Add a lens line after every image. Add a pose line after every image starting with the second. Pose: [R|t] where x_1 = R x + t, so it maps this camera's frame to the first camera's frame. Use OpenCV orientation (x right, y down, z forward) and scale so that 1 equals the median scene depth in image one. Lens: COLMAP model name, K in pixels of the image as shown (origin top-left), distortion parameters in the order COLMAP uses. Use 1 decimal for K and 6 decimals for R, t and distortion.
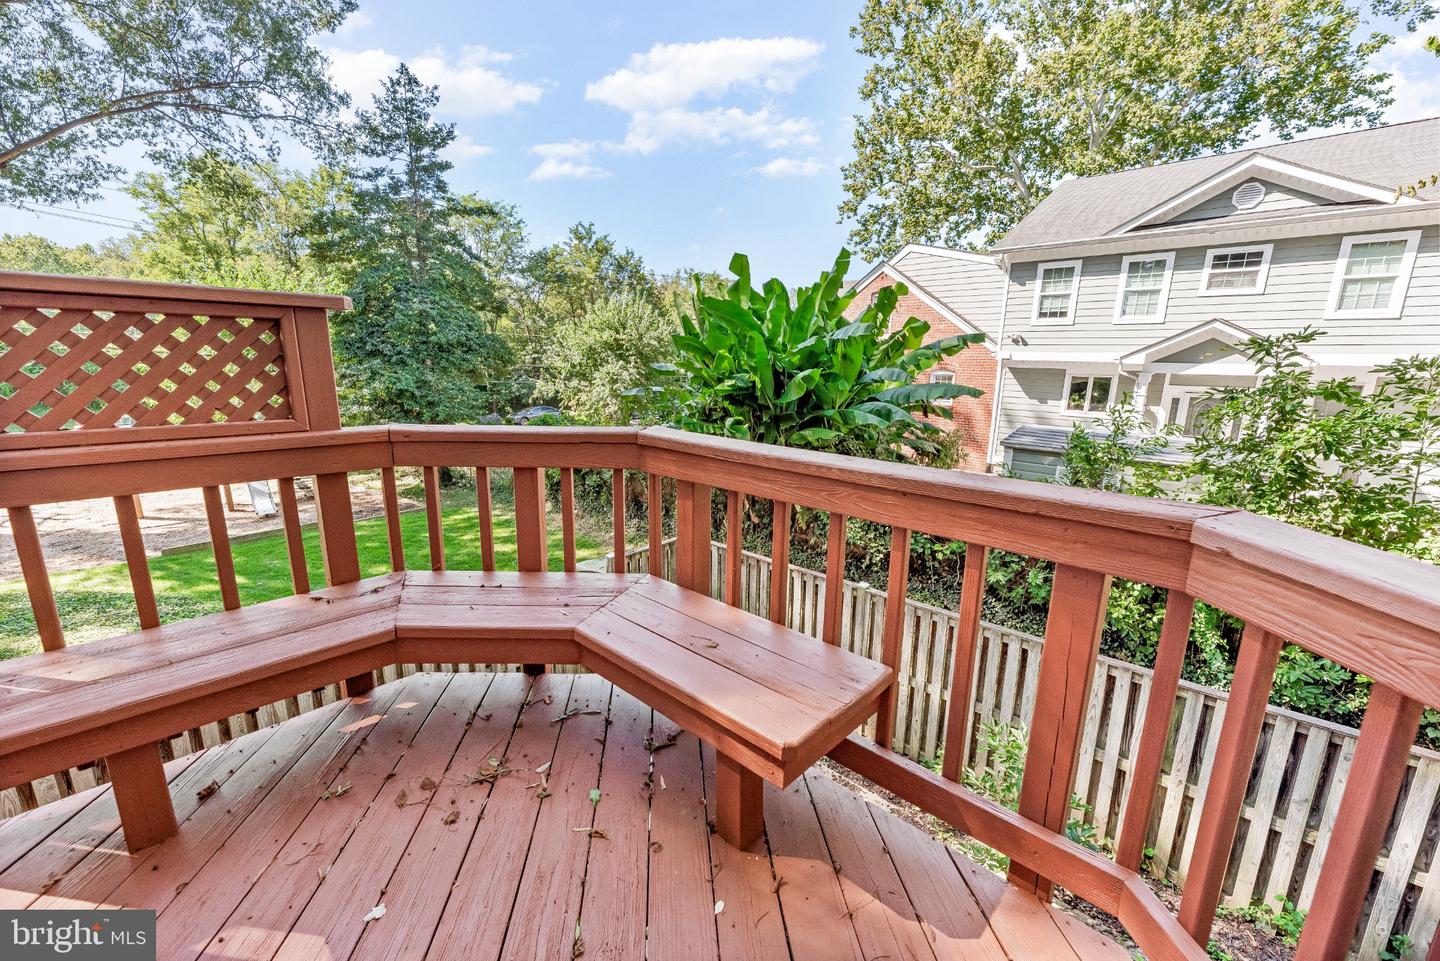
lens RADIAL K [[580.2, 0, 712.9], [0, 580.2, 493.4], [0, 0, 1]] dist [0.004088, -0.002980]
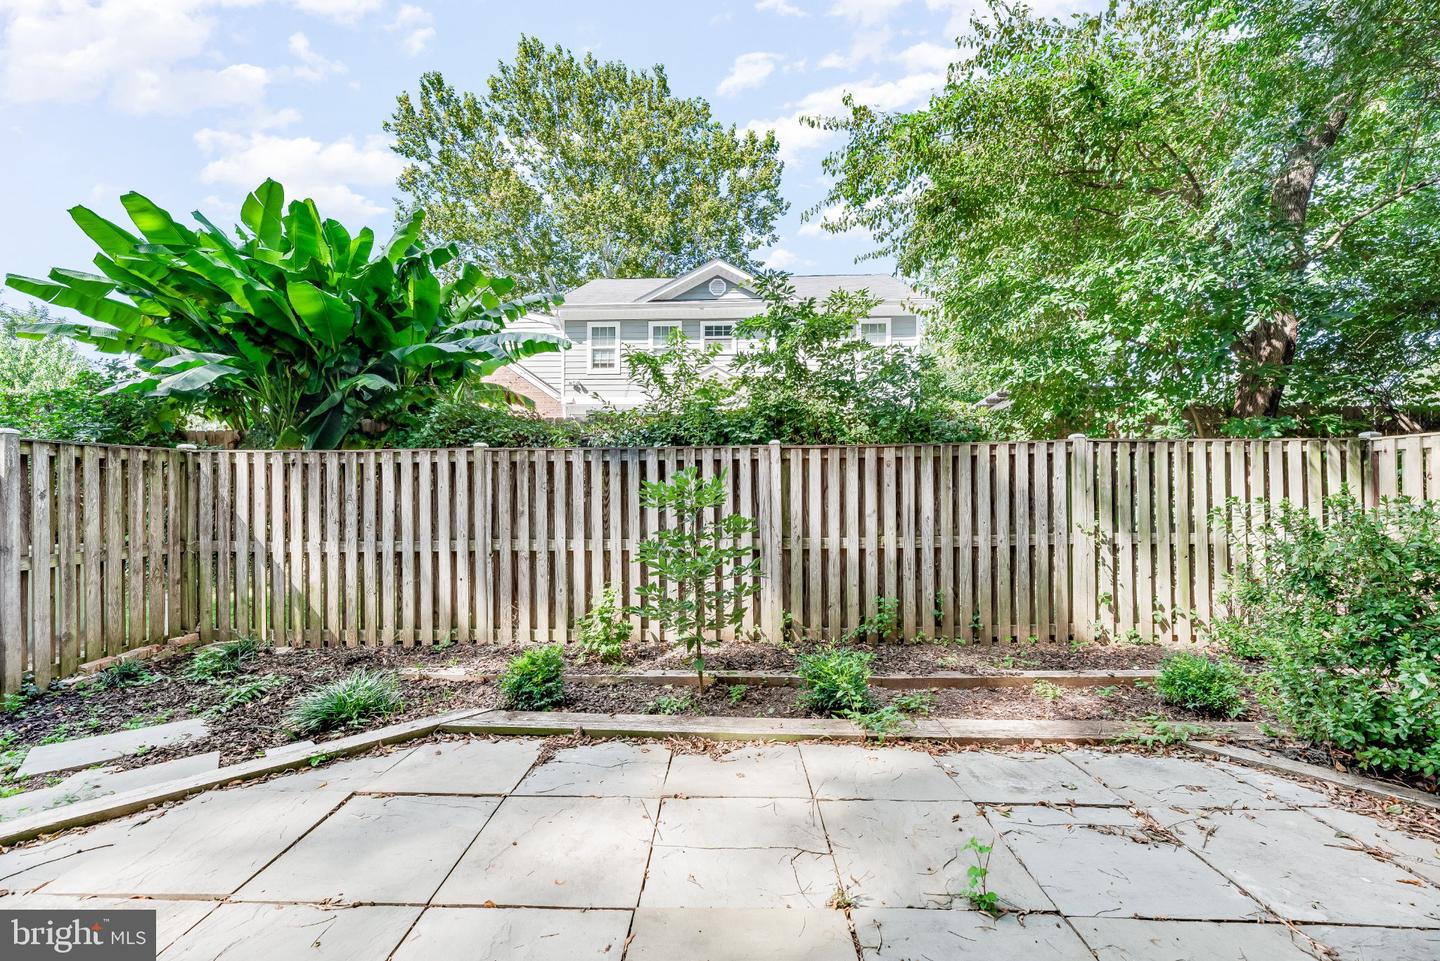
lens RADIAL K [[580.2, 0, 712.9], [0, 580.2, 493.4], [0, 0, 1]] dist [0.004088, -0.002980]
pose [[0.748588, -0.004535, 0.663020, -0.014529], [0.167664, 0.968772, -0.182676, 0.184068], [-0.641486, 0.247914, 0.725971, 0.092592]]
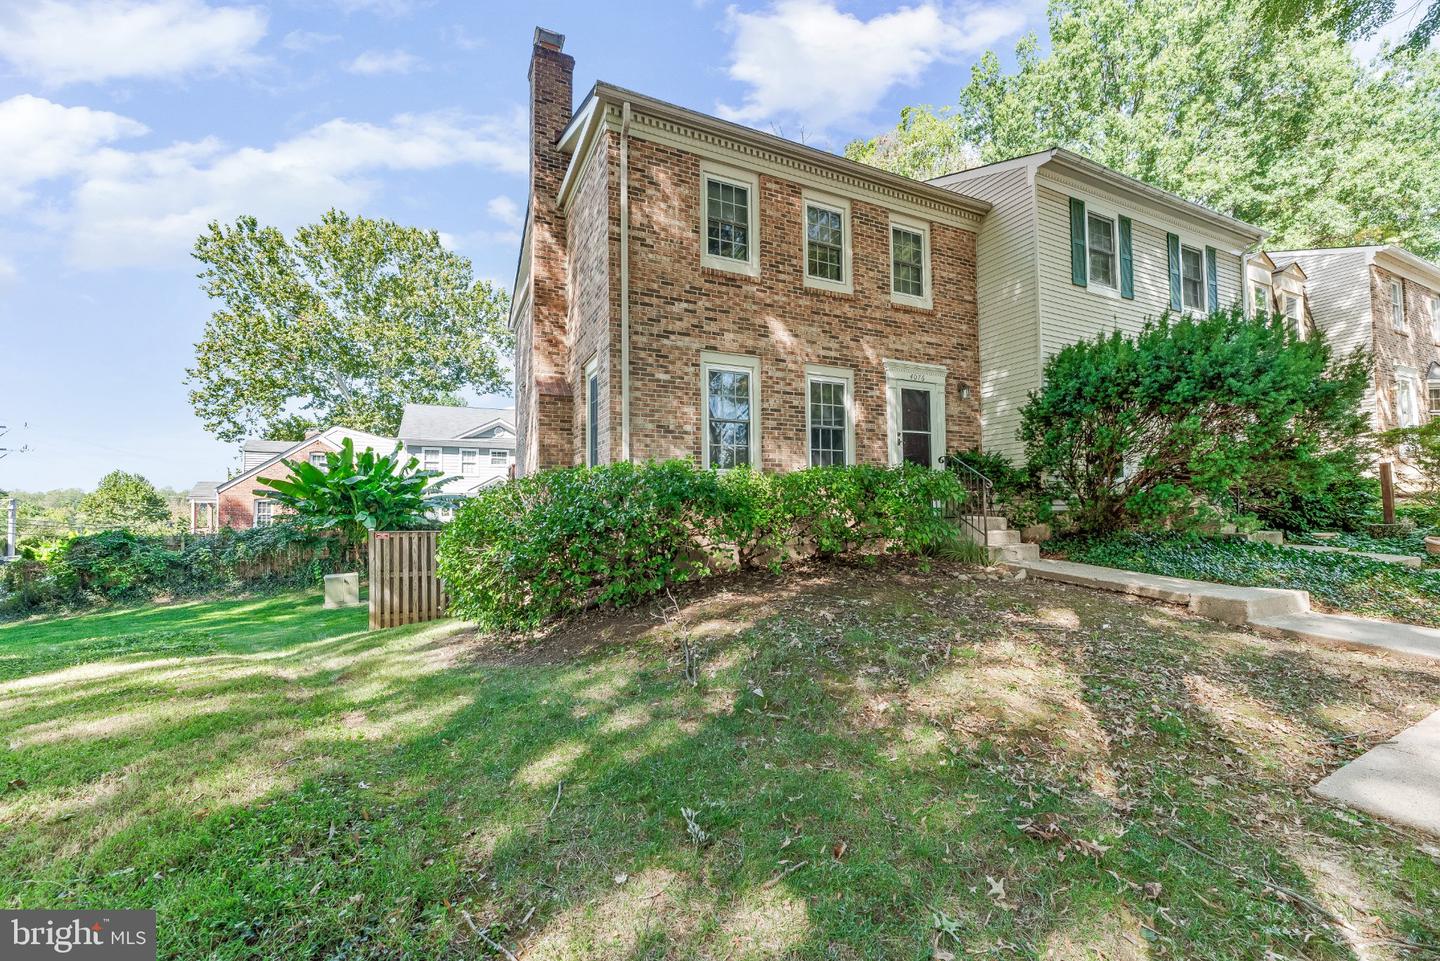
lens RADIAL K [[580.2, 0, 712.9], [0, 580.2, 493.4], [0, 0, 1]] dist [0.004088, -0.002980]
pose [[0.365039, 0.003947, 0.930984, -1.018442], [0.236421, 0.966817, -0.096800, 0.222382], [-0.900473, 0.255440, 0.351992, -0.650004]]
